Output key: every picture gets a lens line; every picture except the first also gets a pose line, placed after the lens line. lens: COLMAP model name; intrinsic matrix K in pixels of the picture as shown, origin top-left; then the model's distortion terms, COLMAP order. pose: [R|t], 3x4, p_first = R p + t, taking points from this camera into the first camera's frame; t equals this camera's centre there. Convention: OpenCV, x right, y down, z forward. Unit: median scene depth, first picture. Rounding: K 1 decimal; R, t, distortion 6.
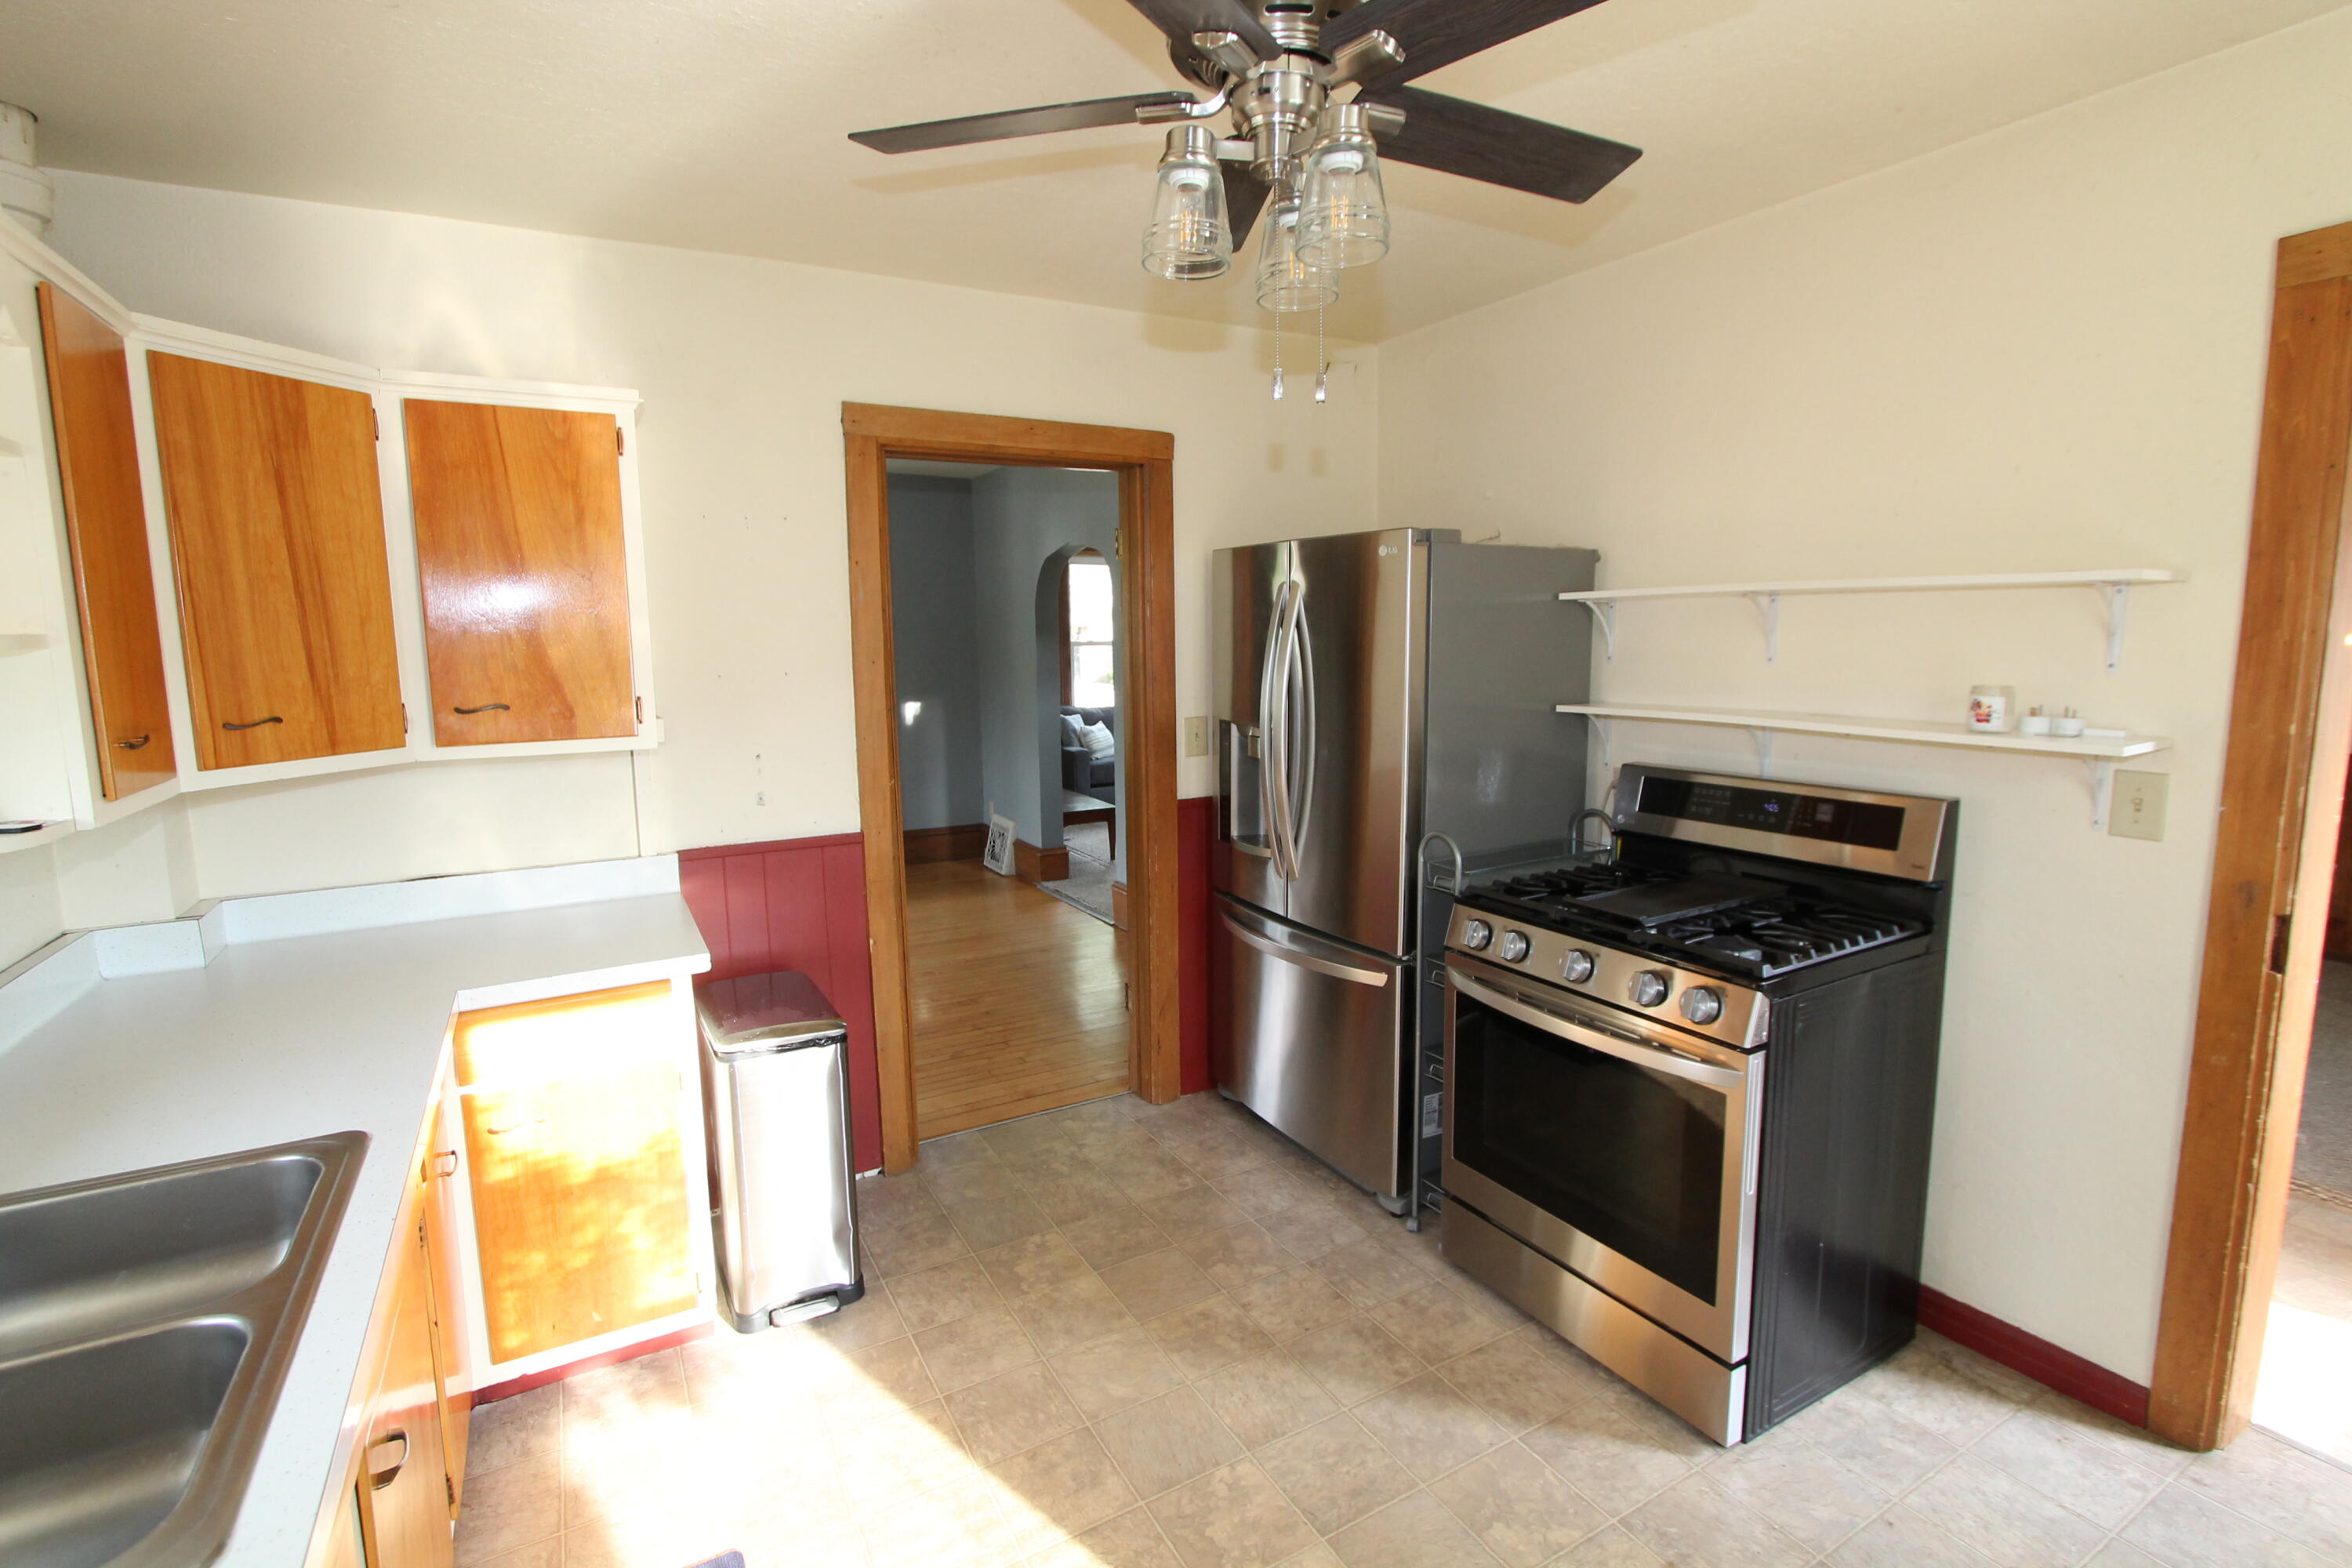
lens RADIAL K [[1093.3, 0, 1177.7], [0, 1093.3, 769.8], [0, 0, 1]] dist [-0.016521, -0.000439]
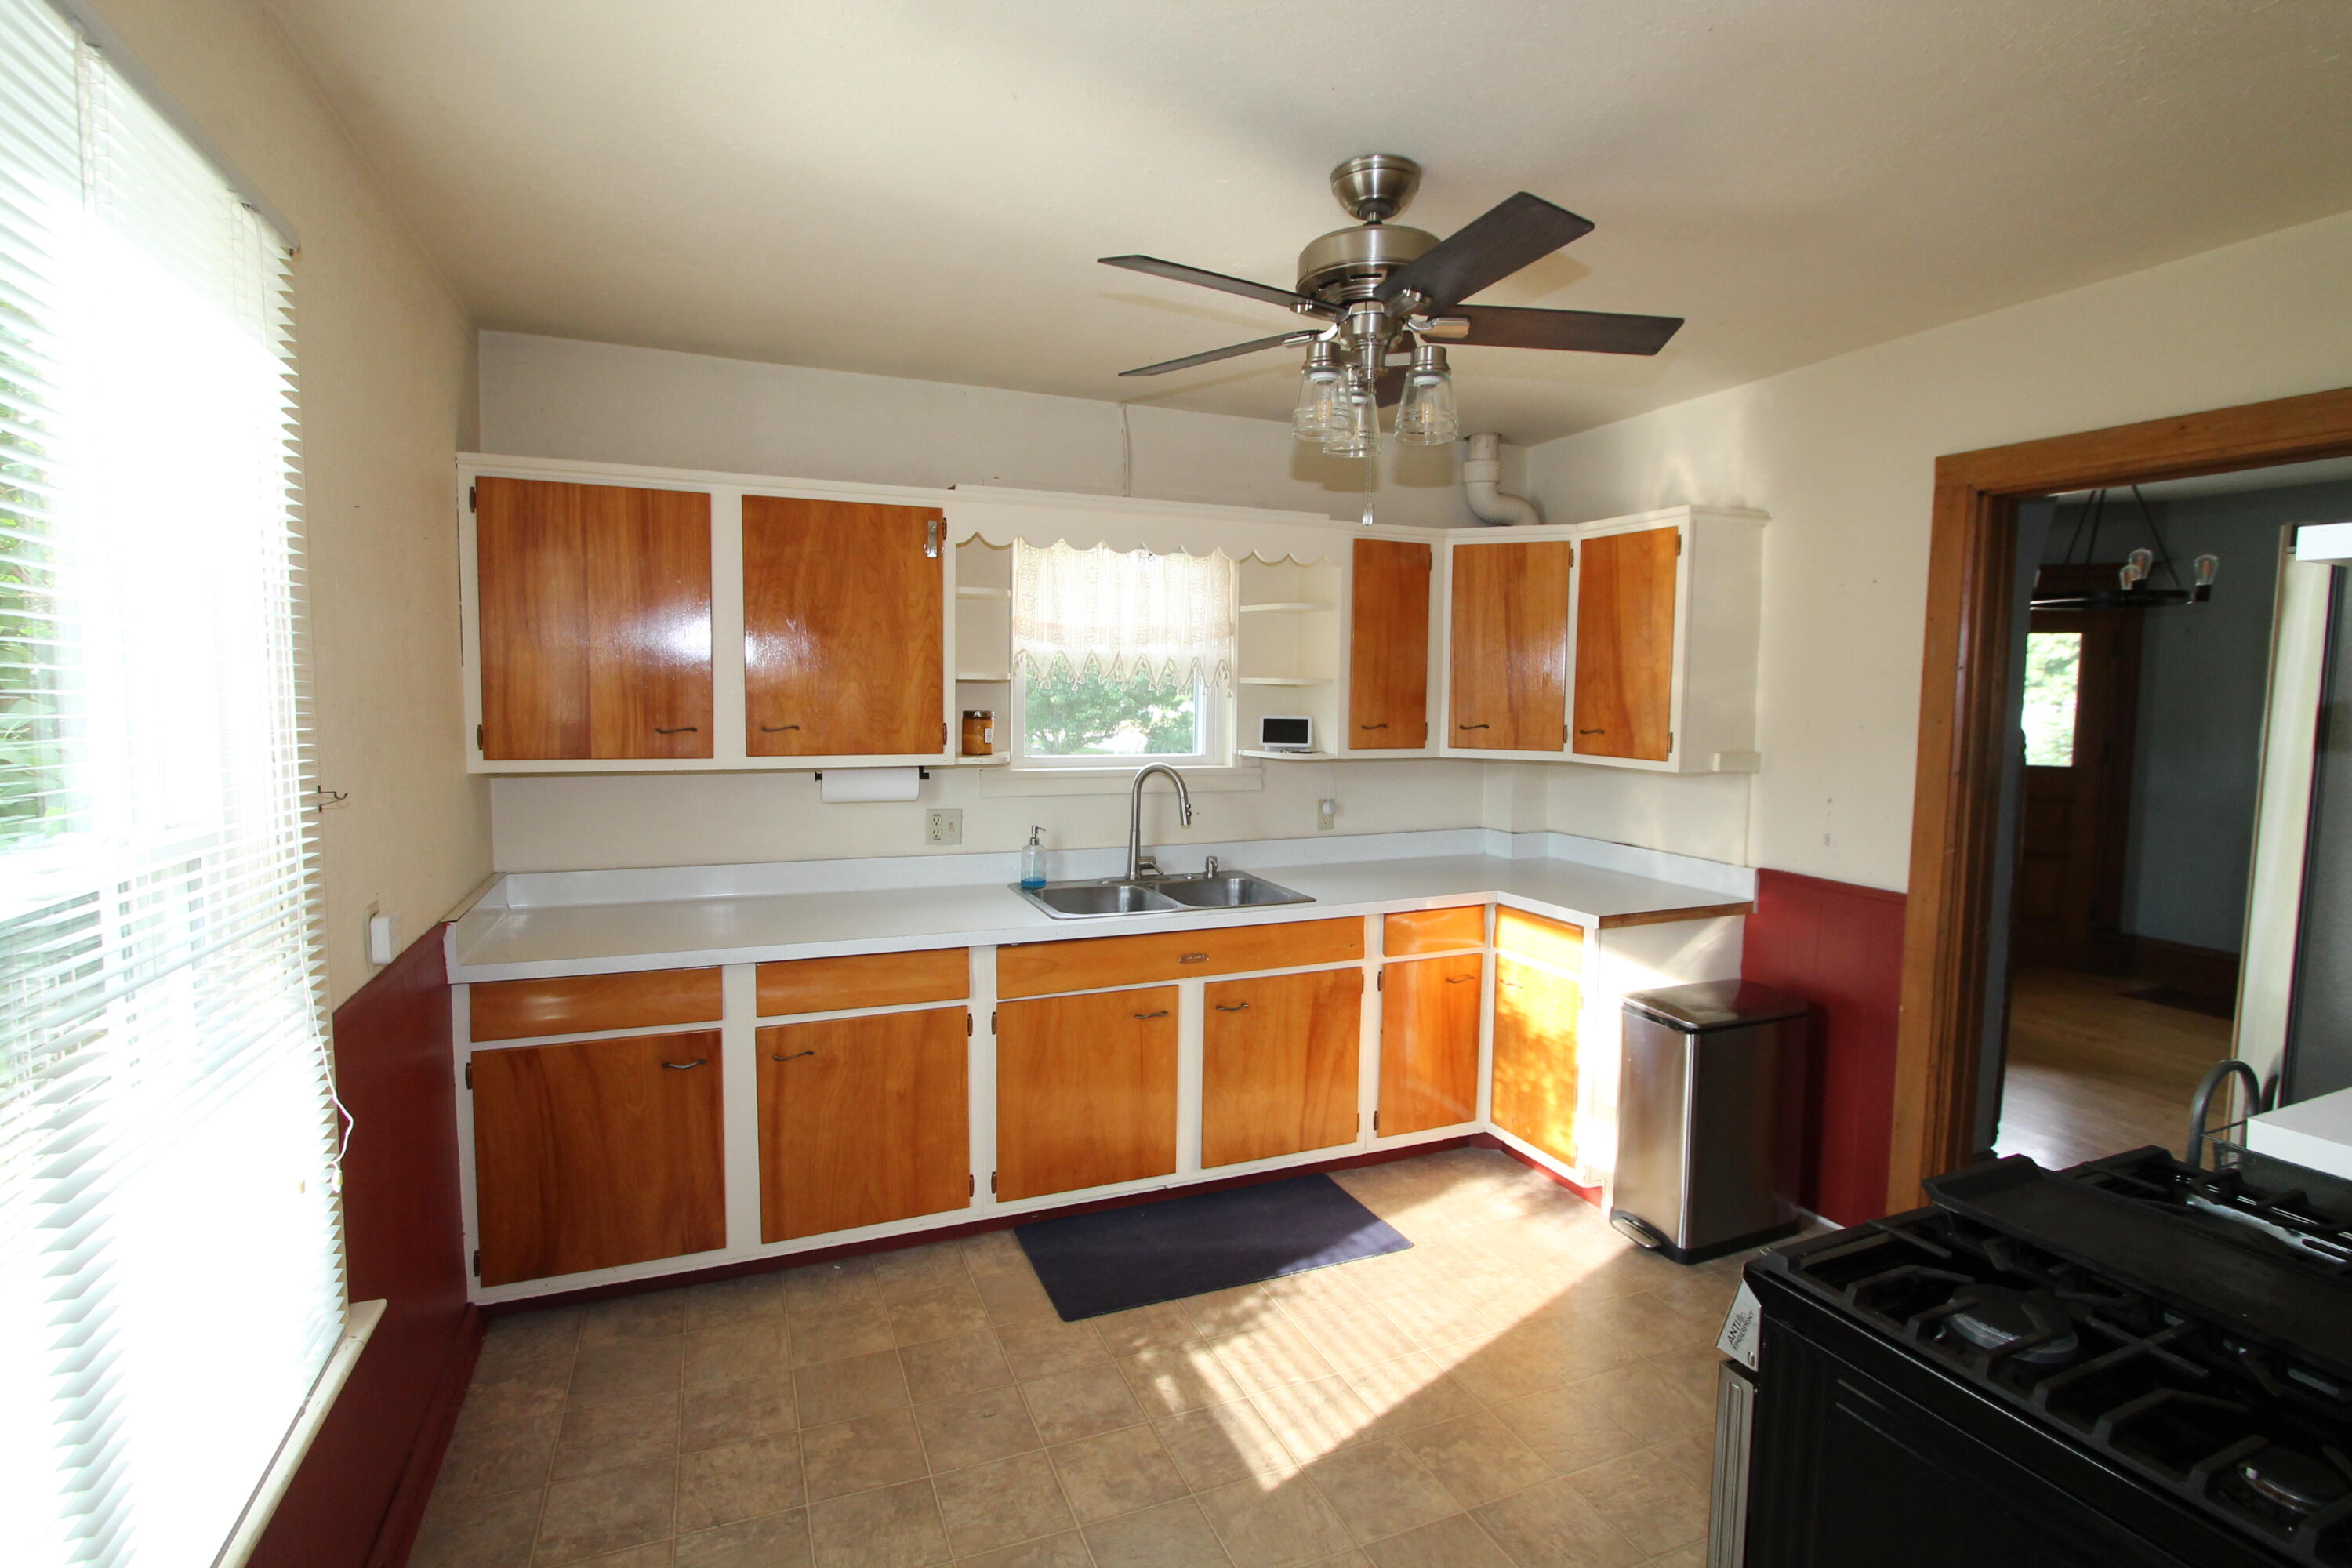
lens RADIAL K [[1093.3, 0, 1173.5], [0, 1093.3, 784.4], [0, 0, 1]] dist [-0.016521, -0.000439]
pose [[-0.121384, 0.100286, -0.987527, 0.977650], [-0.141208, 0.983020, 0.117185, -0.081396], [0.982510, 0.153671, -0.105161, 0.593065]]
